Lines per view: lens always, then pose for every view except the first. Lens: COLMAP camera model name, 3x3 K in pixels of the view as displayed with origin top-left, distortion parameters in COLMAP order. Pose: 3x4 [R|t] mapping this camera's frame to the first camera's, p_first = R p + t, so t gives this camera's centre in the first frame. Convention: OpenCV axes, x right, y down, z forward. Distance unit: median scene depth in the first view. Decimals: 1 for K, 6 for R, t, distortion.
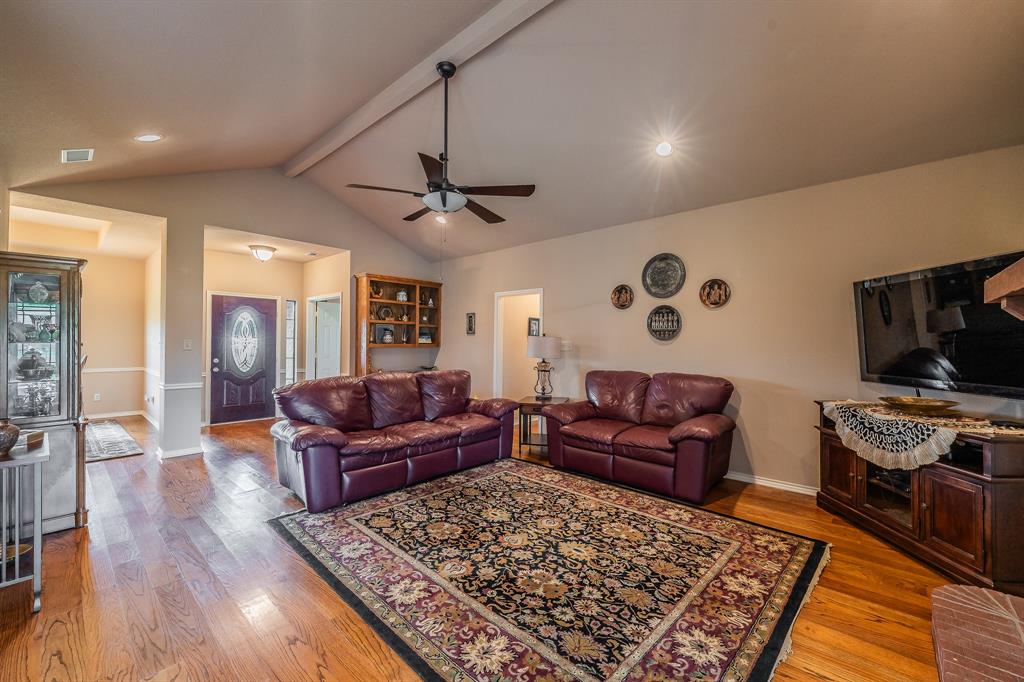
lens RADIAL K [[414.7, 0, 514.2], [0, 414.7, 339.7], [0, 0, 1]] dist [0.000034, -0.000099]
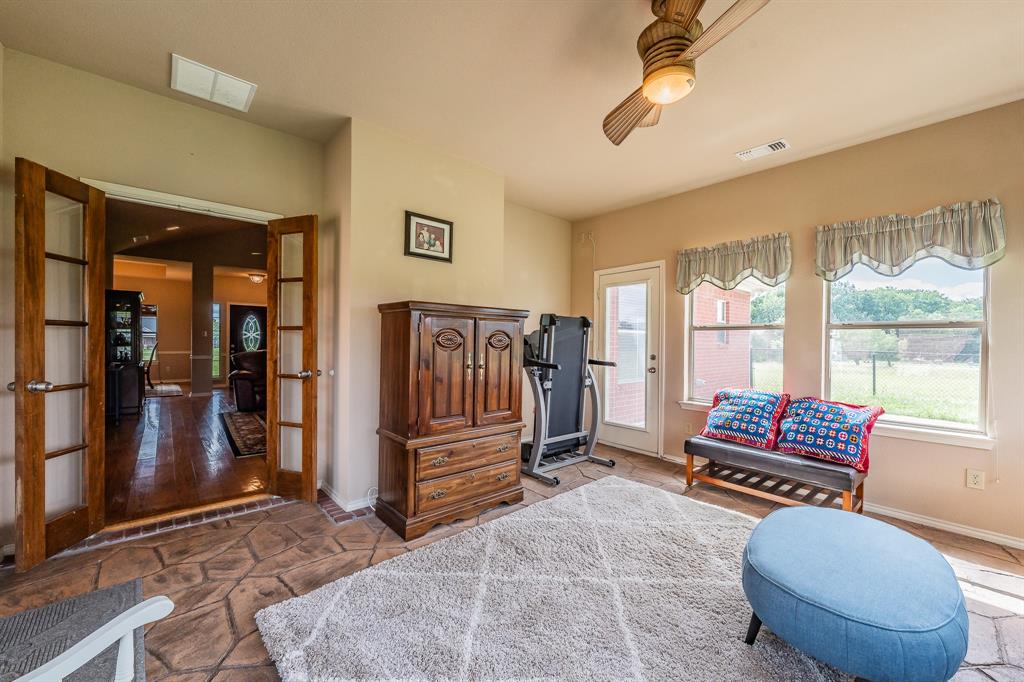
lens RADIAL K [[396.8, 0, 514.0], [0, 396.8, 347.7], [0, 0, 1]] dist [0.001230, 0.000084]
pose [[0.993179, 0.004863, -0.116498, 1.084238], [-0.003046, 0.999871, 0.015774, 0.059992], [0.116559, -0.015311, 0.993066, -0.797004]]
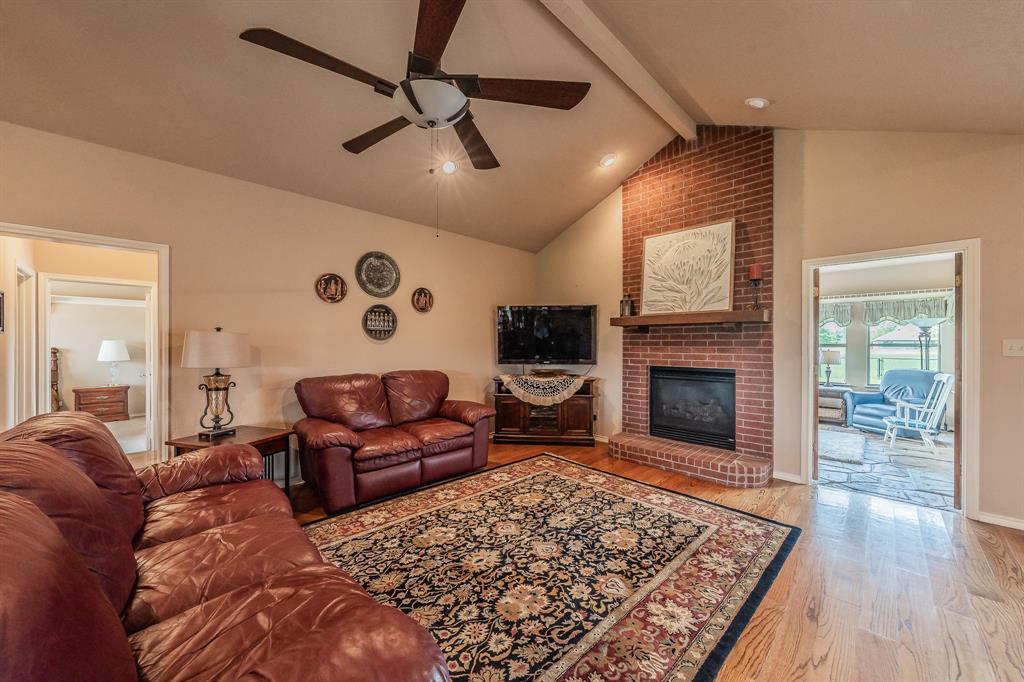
lens RADIAL K [[374.3, 0, 517.5], [0, 374.3, 345.5], [0, 0, 1]] dist [0.000440, 0.000053]
pose [[0.049684, -0.009886, 0.998716, -0.732967], [-0.005455, 0.999933, 0.010170, 0.006128], [-0.998750, -0.005953, 0.049627, 0.877515]]
